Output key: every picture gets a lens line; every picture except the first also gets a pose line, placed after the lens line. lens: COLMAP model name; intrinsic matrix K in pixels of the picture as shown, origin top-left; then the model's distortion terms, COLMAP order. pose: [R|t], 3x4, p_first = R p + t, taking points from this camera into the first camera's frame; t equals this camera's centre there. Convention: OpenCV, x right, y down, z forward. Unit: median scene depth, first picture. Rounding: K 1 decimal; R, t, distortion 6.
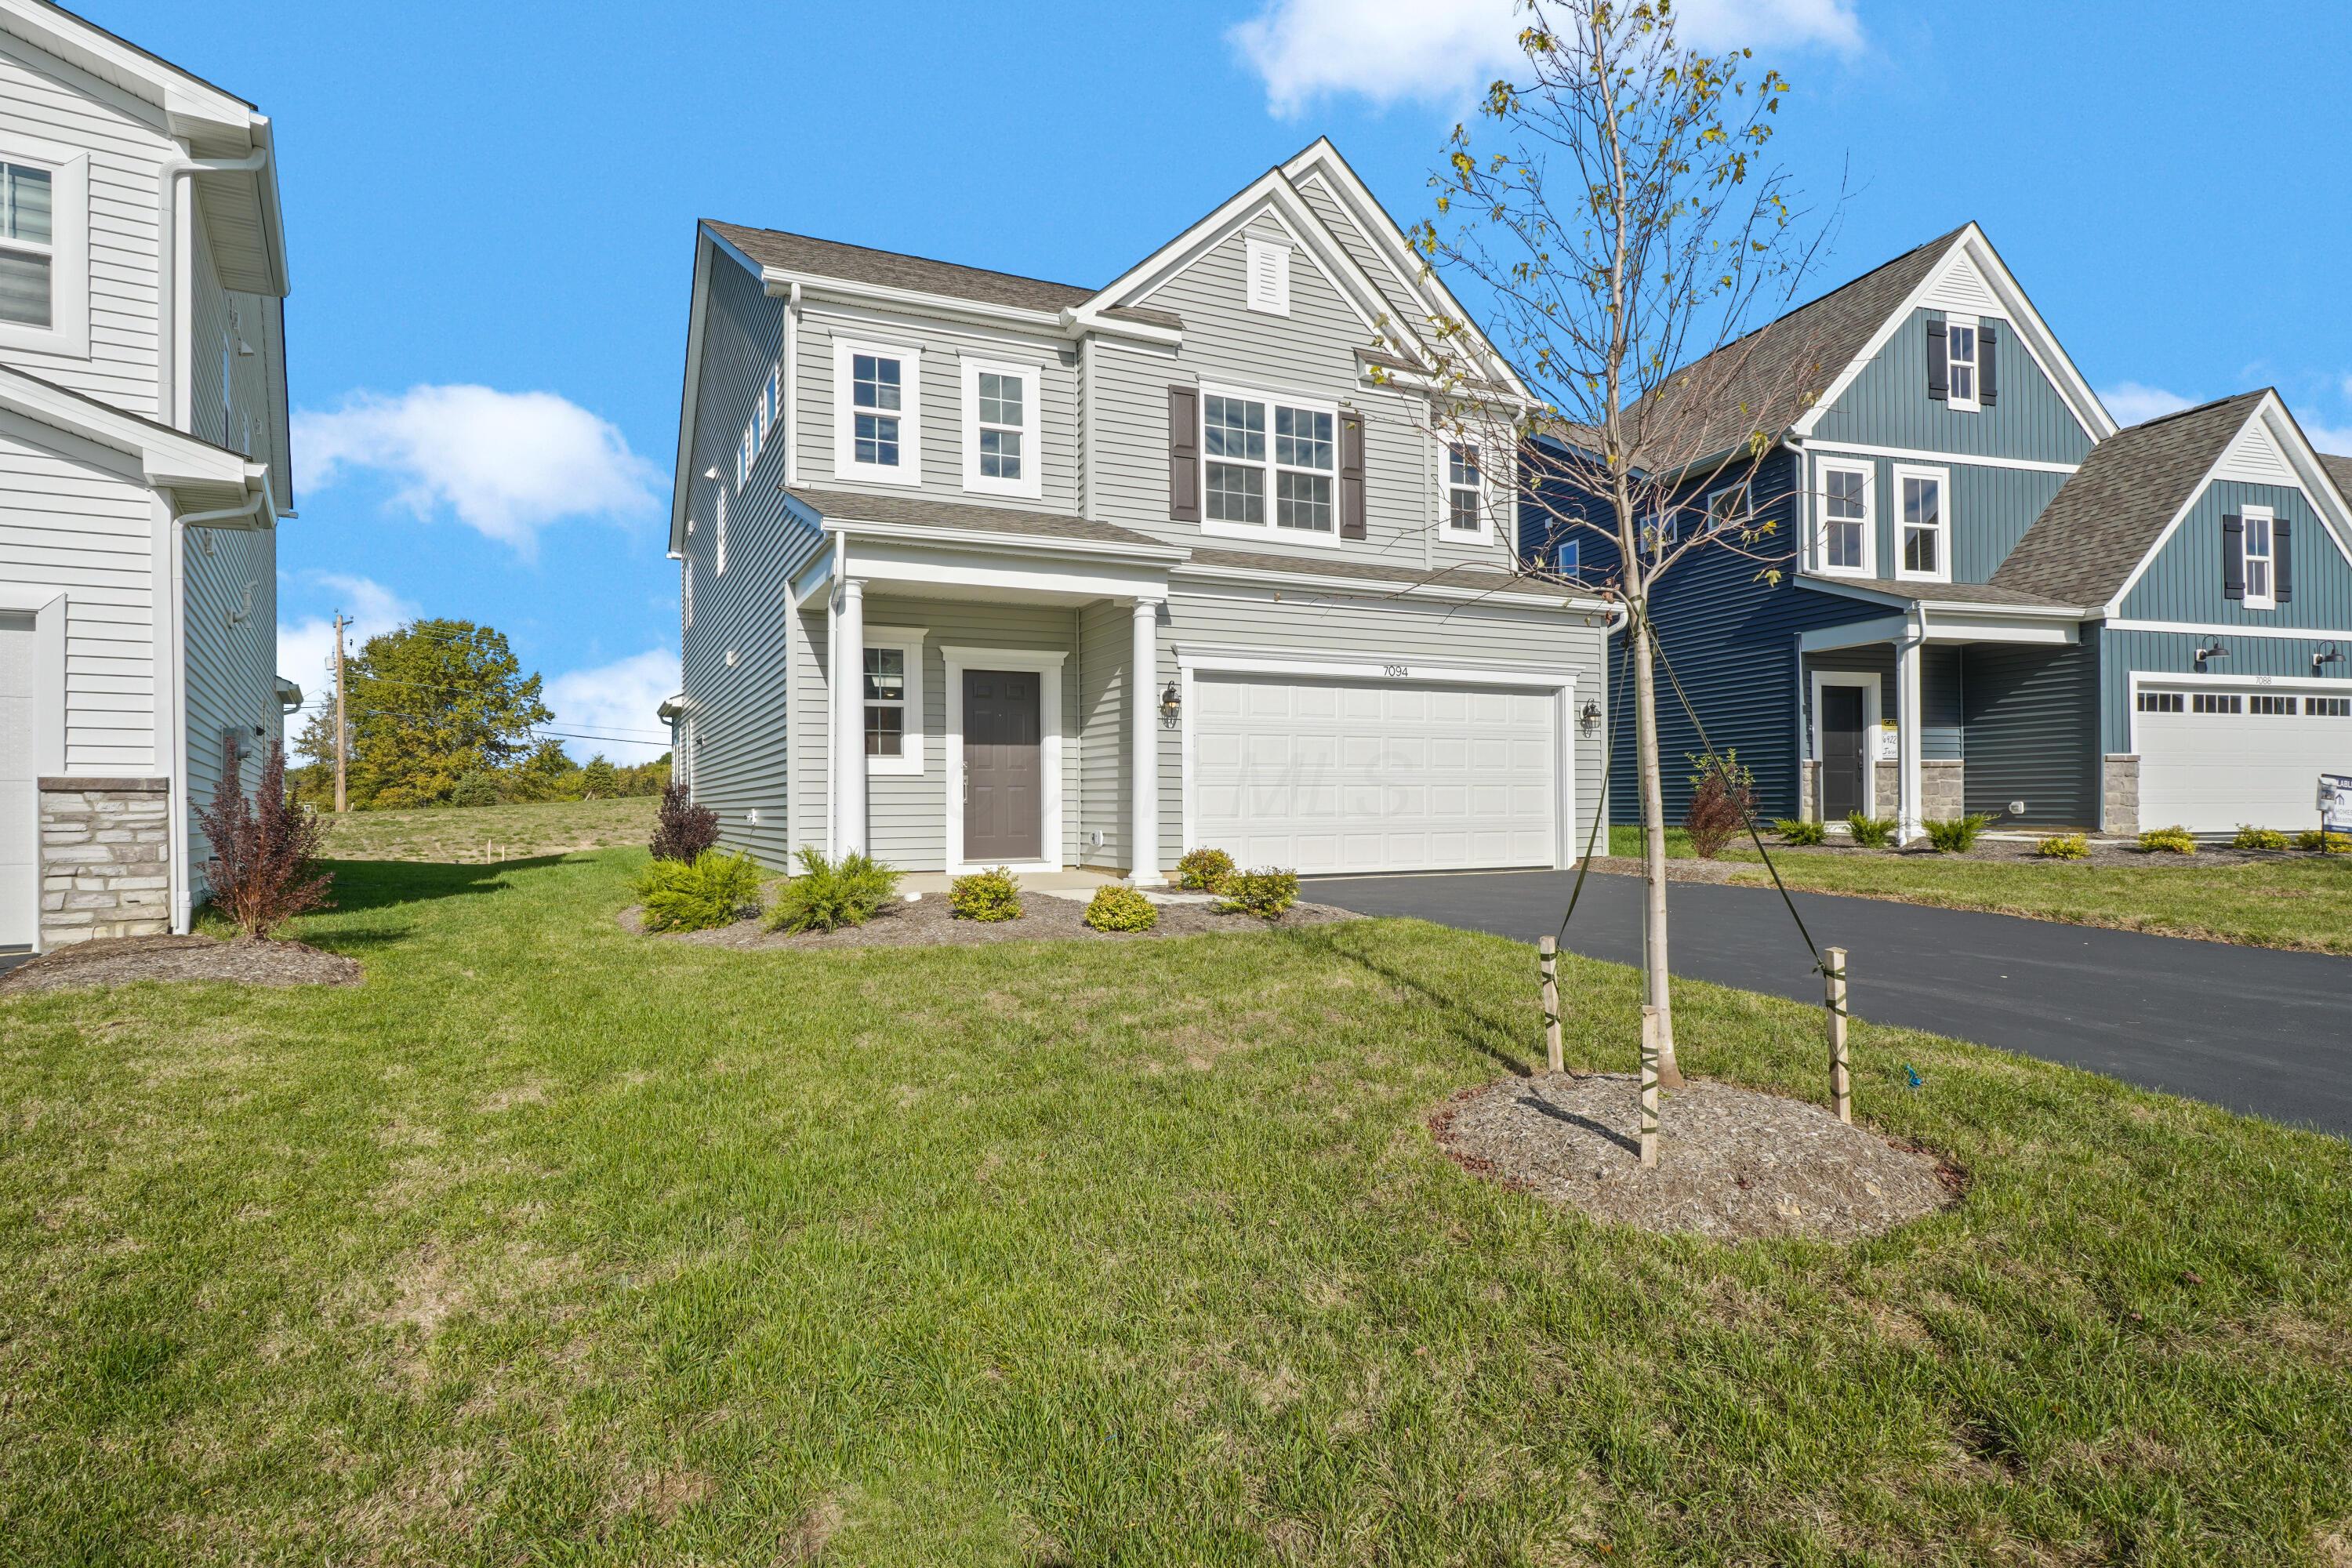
lens RADIAL K [[1270.5, 0, 1182.6], [0, 1270.5, 792.3], [0, 0, 1]] dist [0.002259, 0.001100]
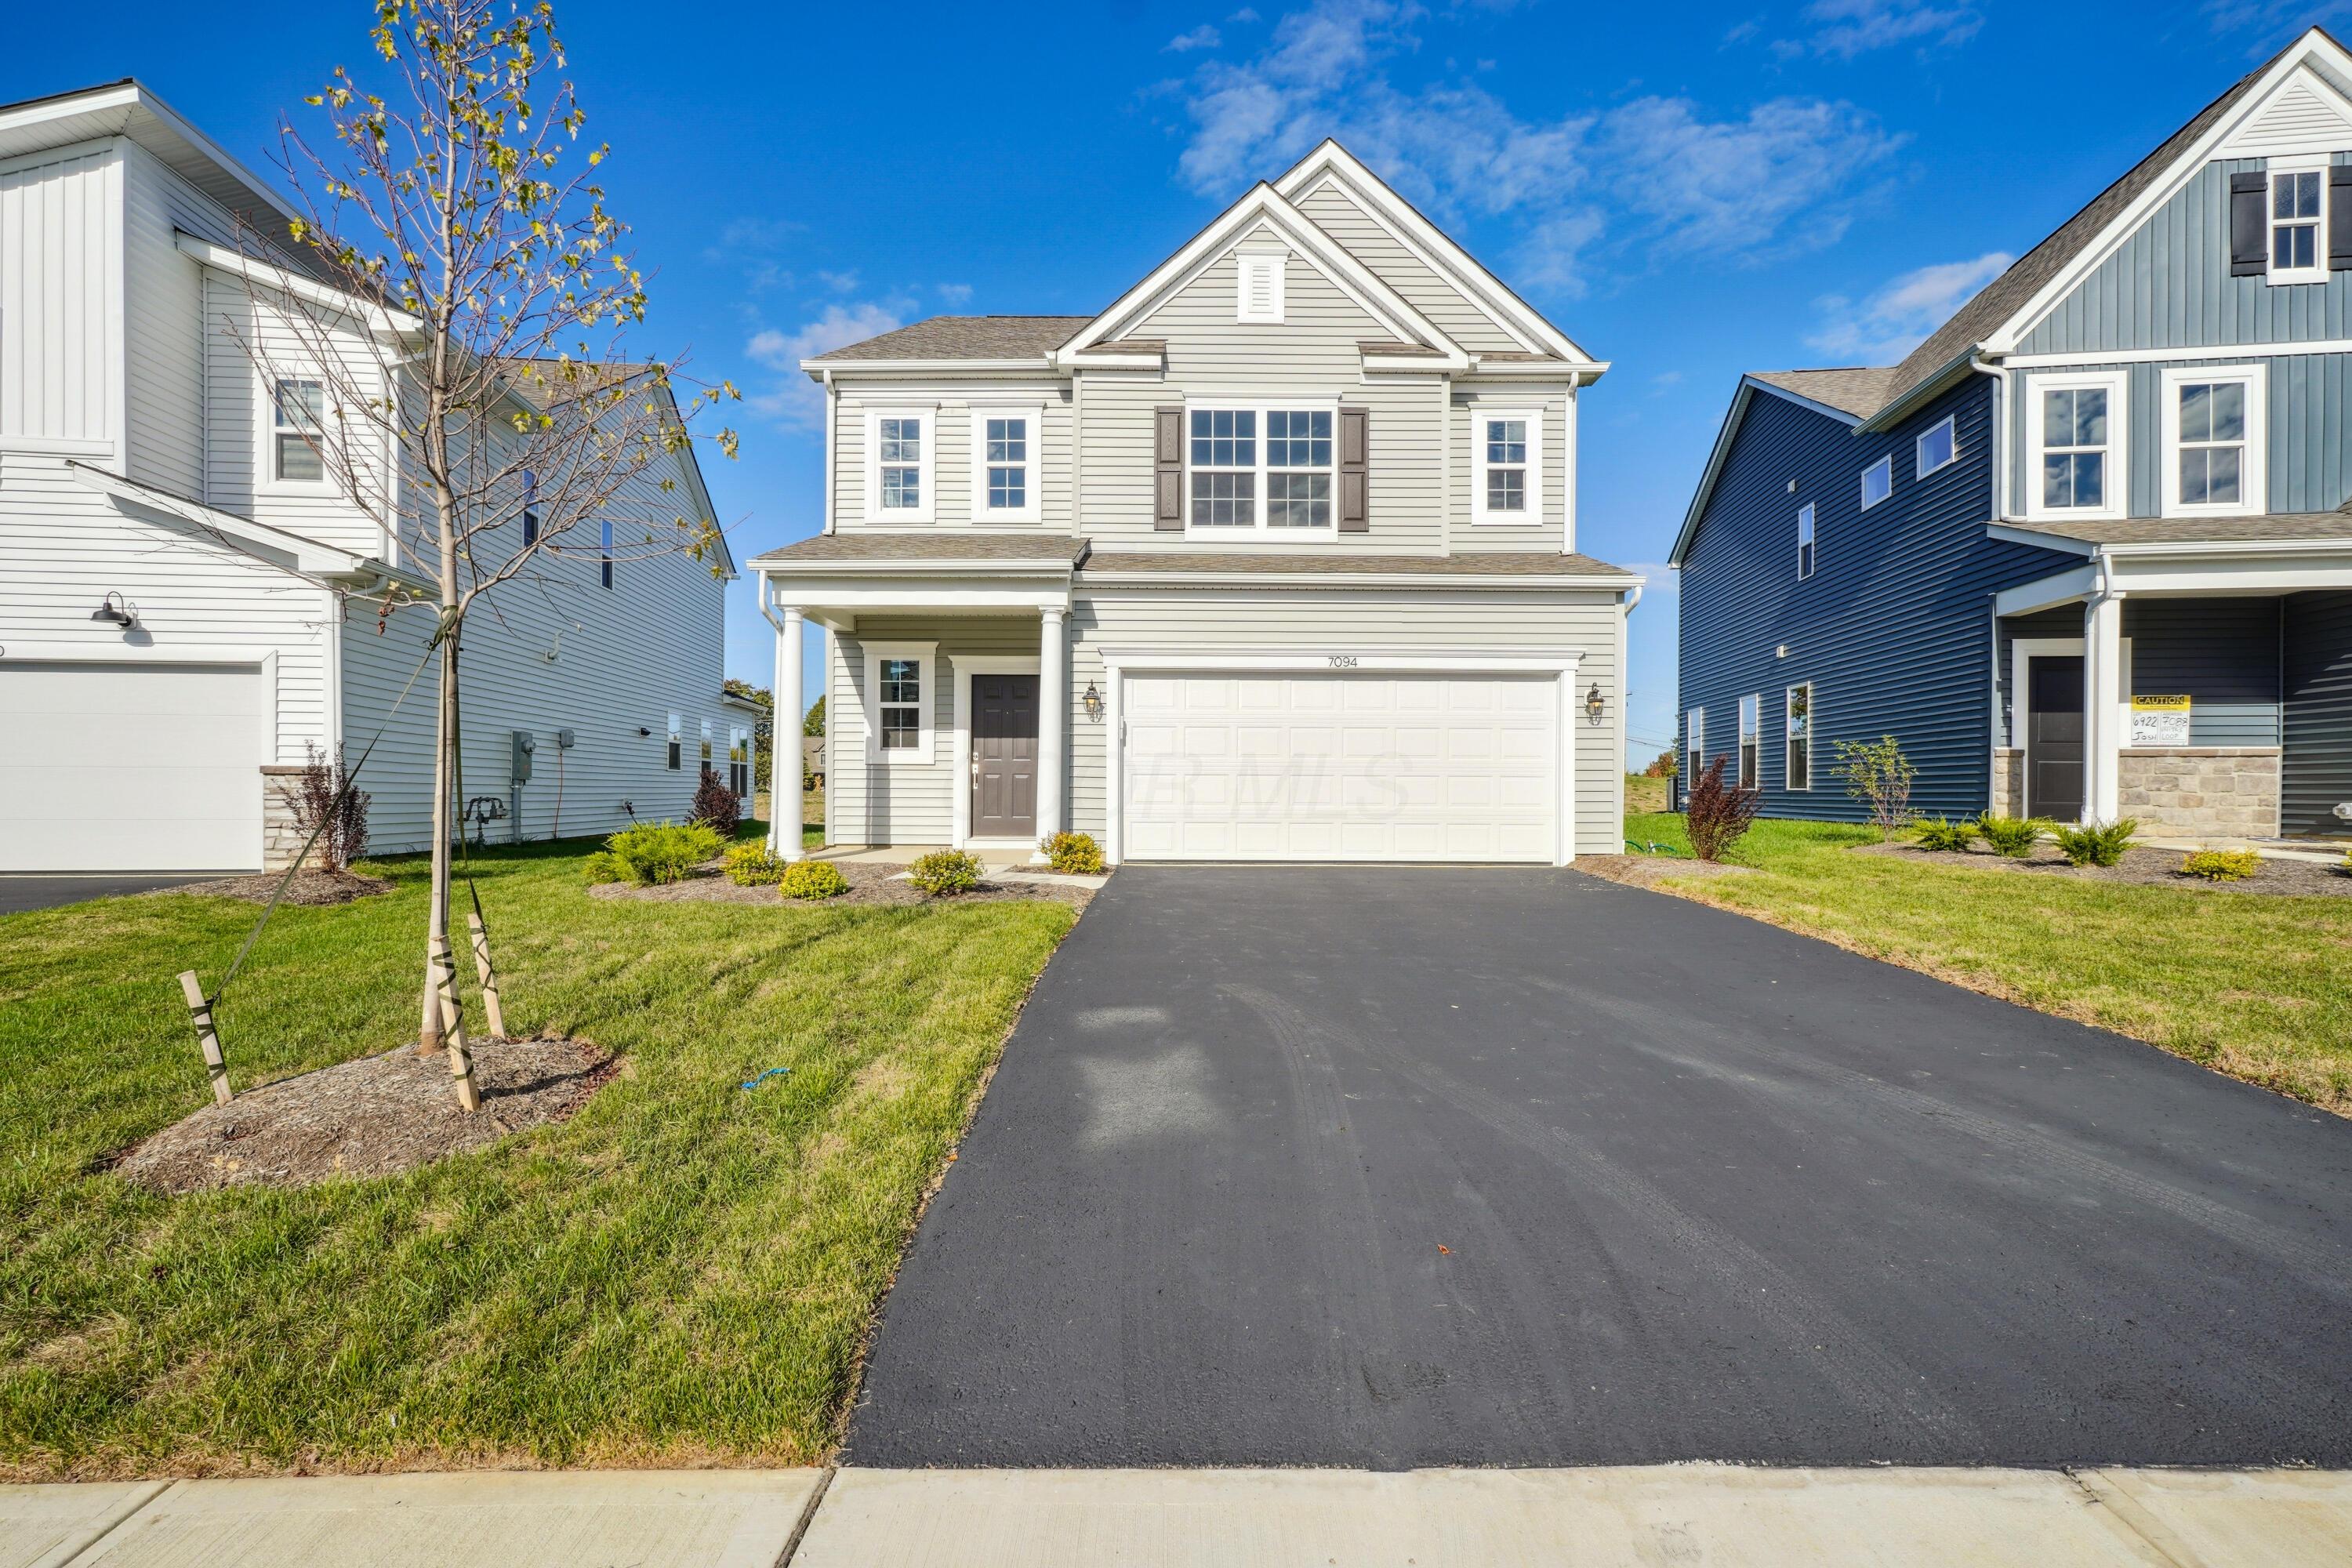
lens RADIAL K [[1126.9, 0, 1177.8], [0, 1126.9, 789.0], [0, 0, 1]] dist [-0.002697, 0.000832]
pose [[0.894685, 0.012143, -0.446532, 0.422044], [-0.007558, 0.999899, 0.012049, -0.004531], [0.446633, -0.007406, 0.894687, 0.137250]]
